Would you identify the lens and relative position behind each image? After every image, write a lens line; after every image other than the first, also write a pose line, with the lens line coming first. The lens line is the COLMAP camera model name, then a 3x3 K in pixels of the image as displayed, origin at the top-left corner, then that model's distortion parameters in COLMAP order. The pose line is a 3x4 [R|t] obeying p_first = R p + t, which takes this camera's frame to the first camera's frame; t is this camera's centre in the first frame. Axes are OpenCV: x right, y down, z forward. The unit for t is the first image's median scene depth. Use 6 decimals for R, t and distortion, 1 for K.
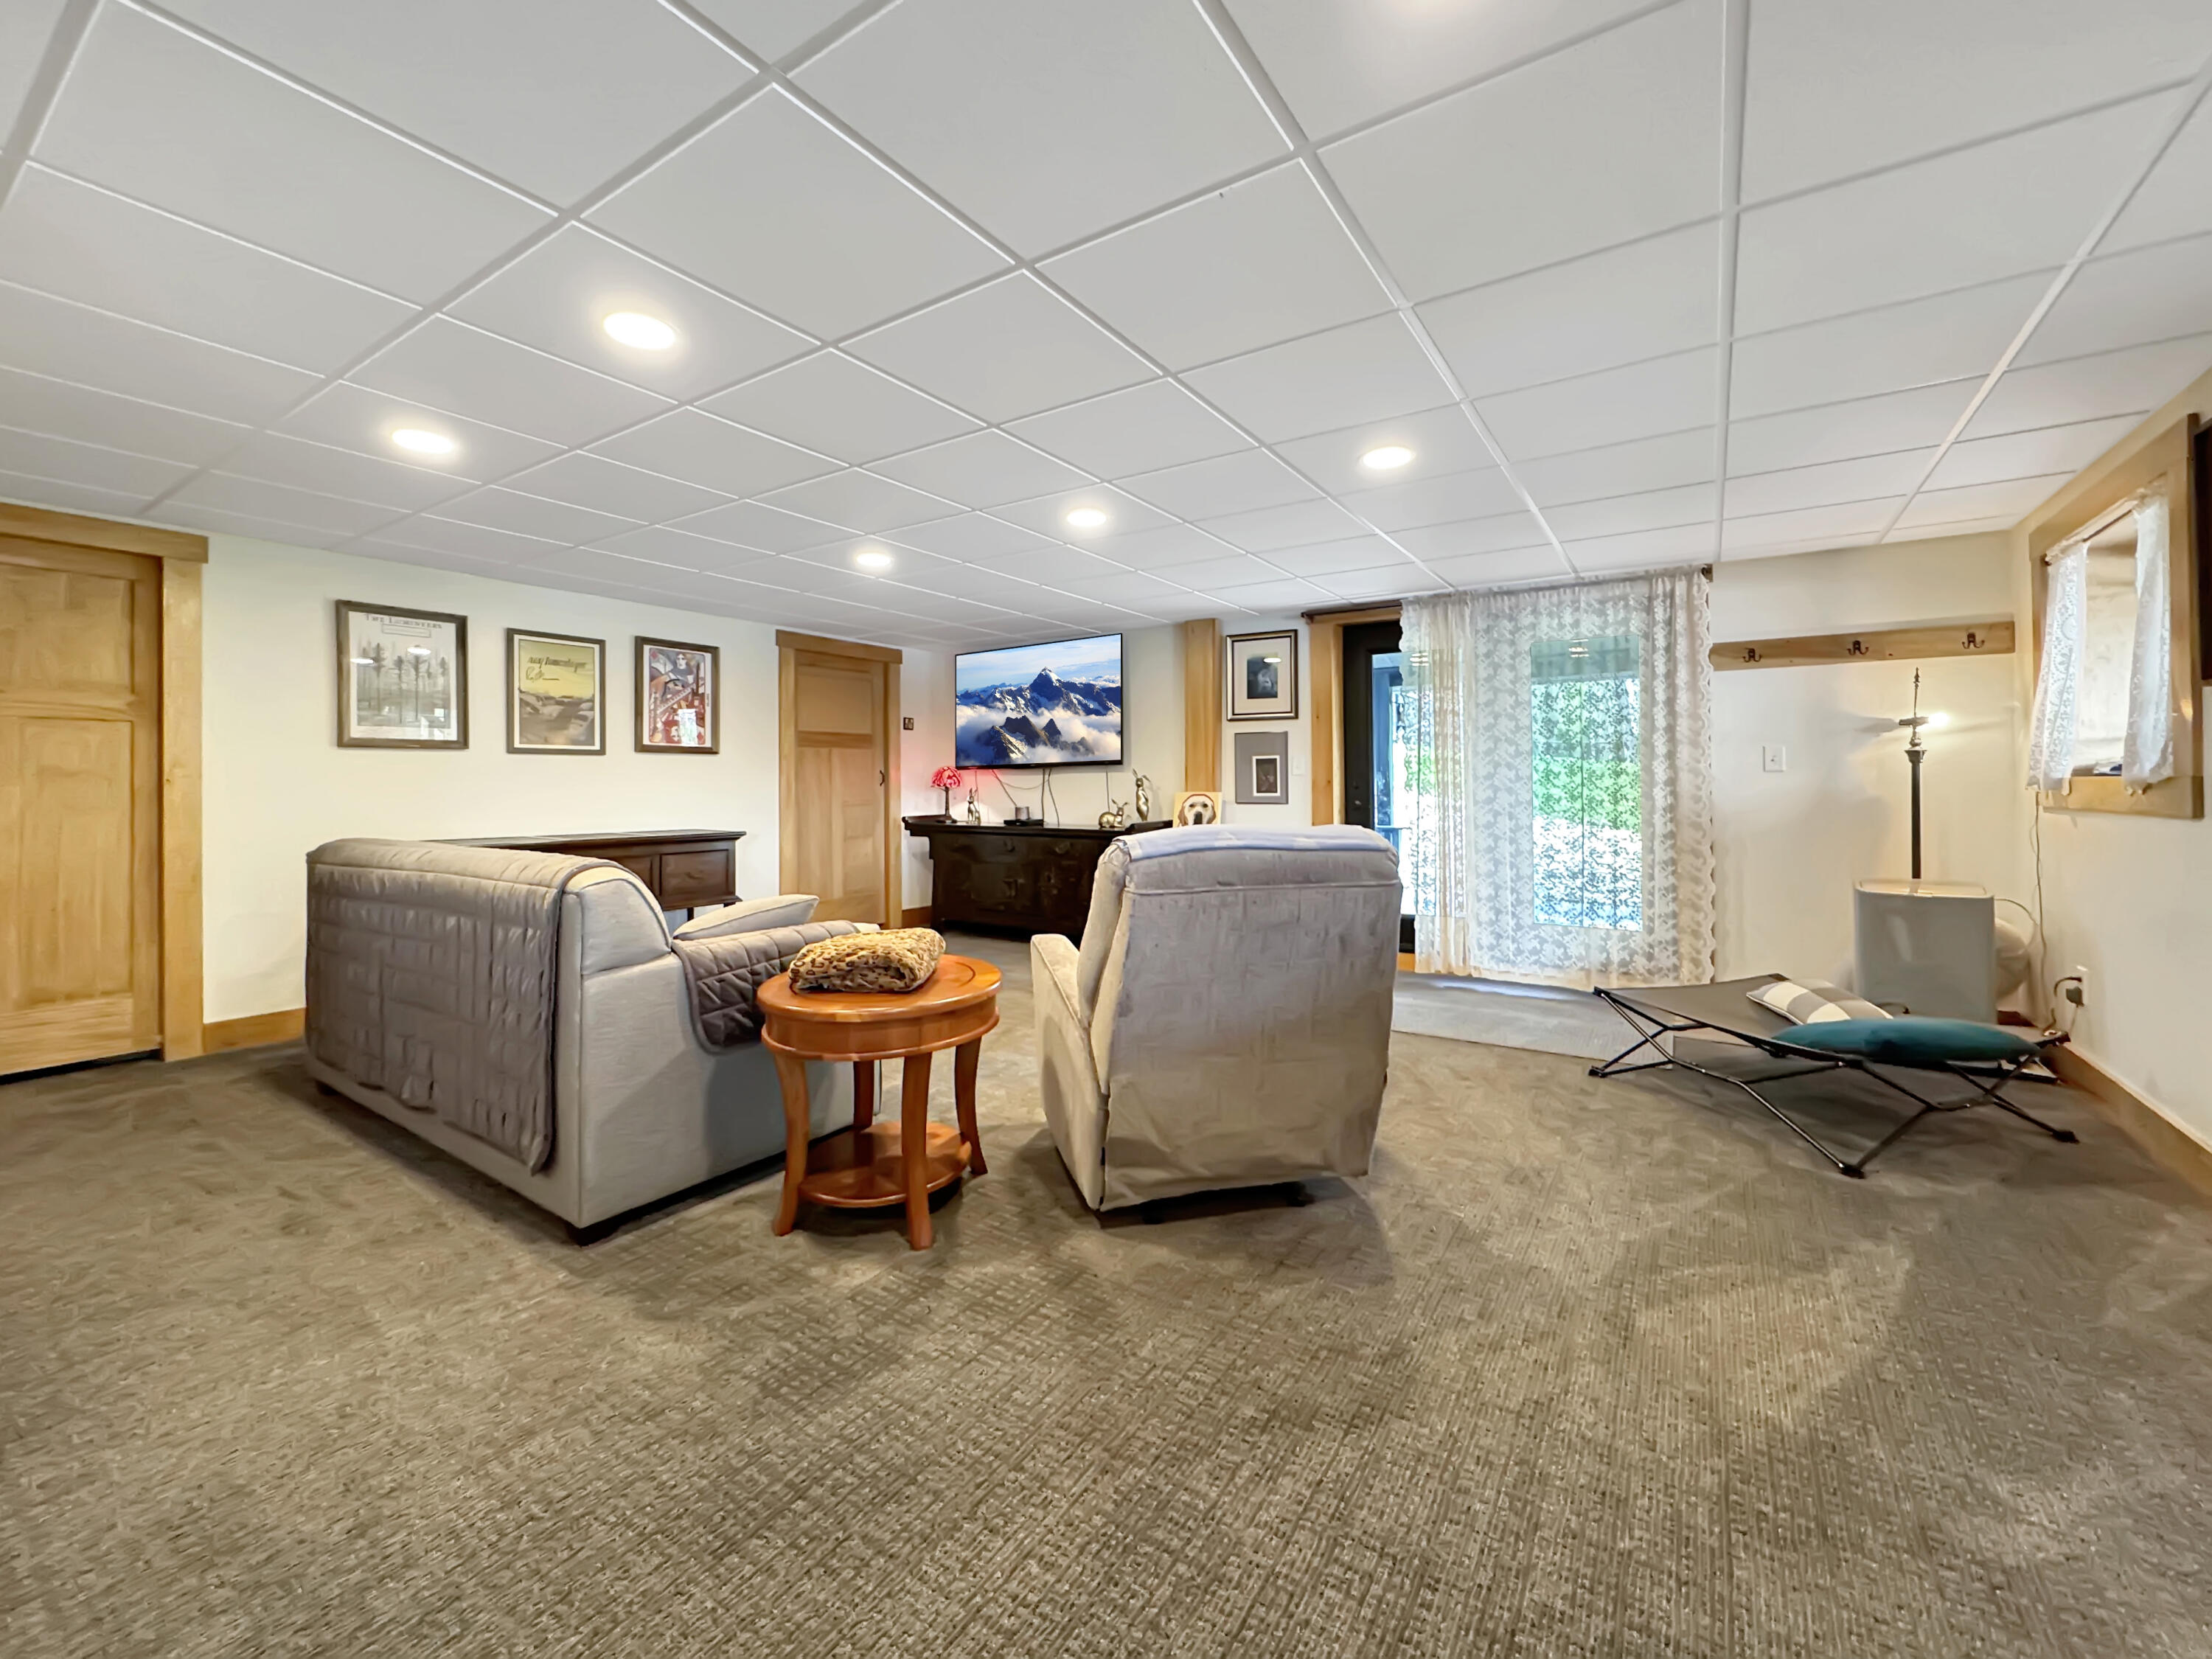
lens RADIAL K [[919.9, 0, 1093.3], [0, 919.9, 795.5], [0, 0, 1]] dist [0.000158, -0.000231]
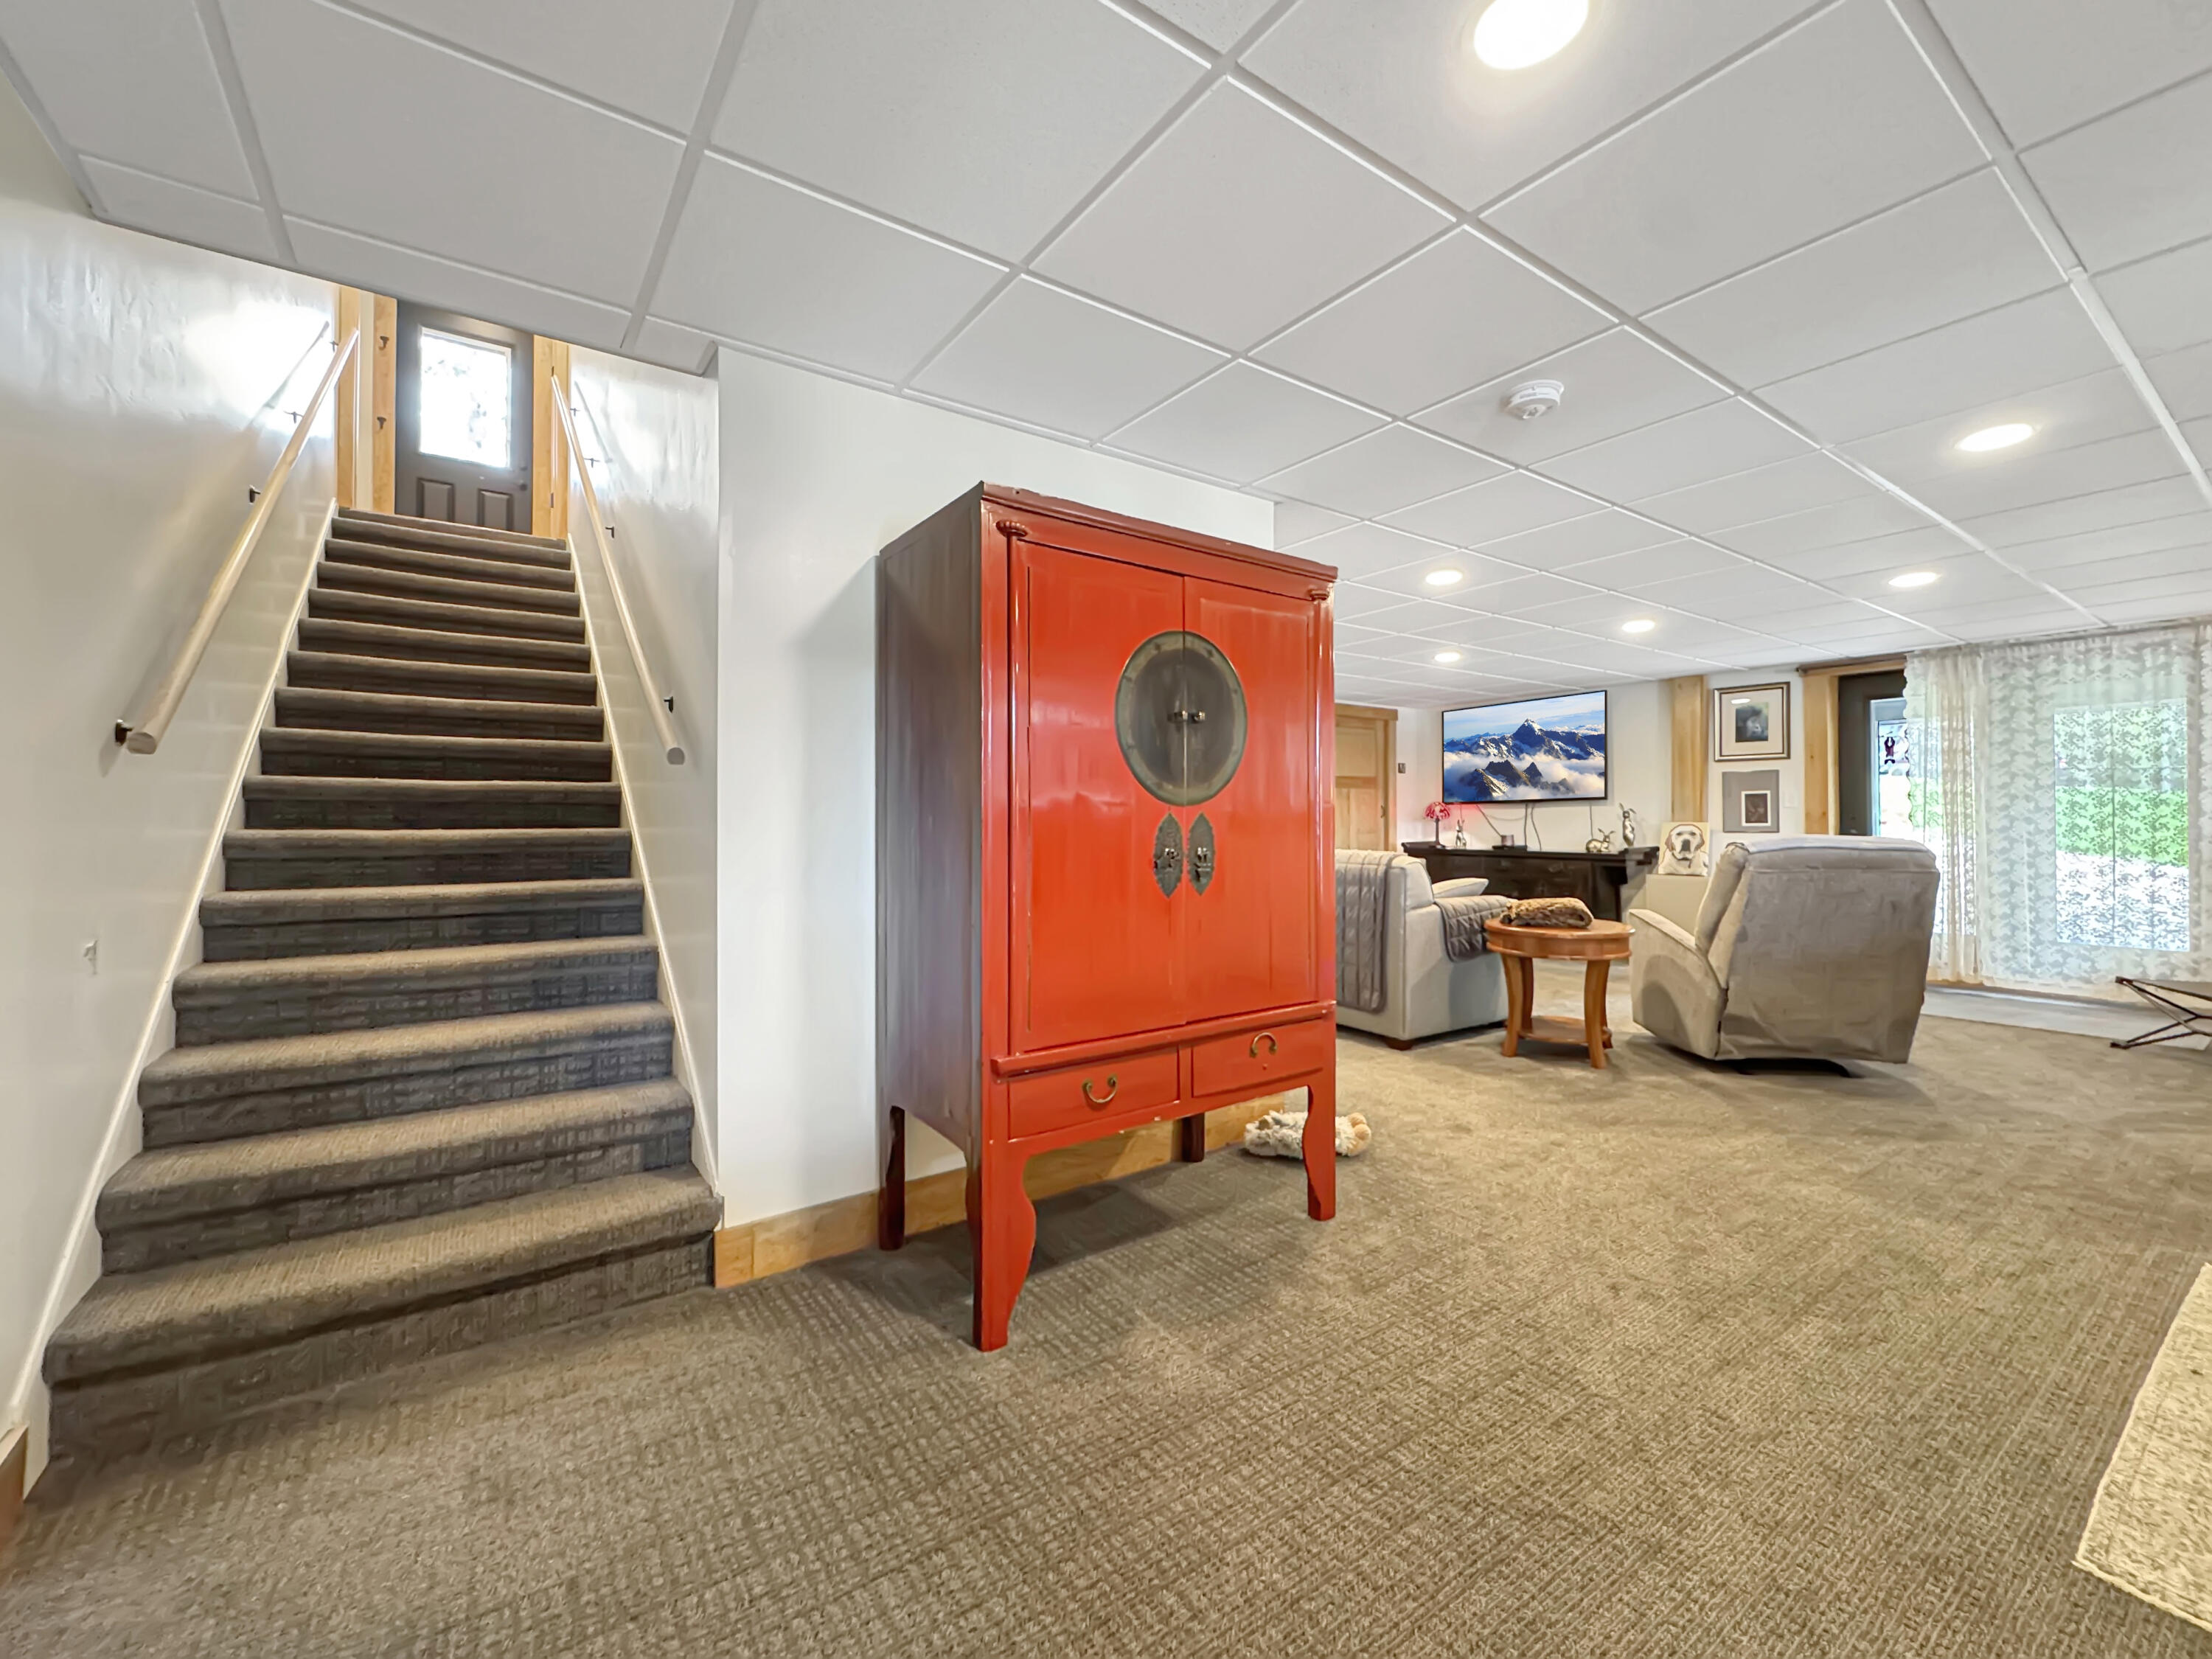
lens RADIAL K [[908.0, 0, 1106.0], [0, 908.0, 829.5], [0, 0, 1]] dist [0.000748, 0.000283]
pose [[0.932679, 0.004474, -0.360679, -0.186640], [-0.005448, 0.999984, -0.001683, 0.013316], [0.360666, 0.003535, 0.932688, -0.417355]]
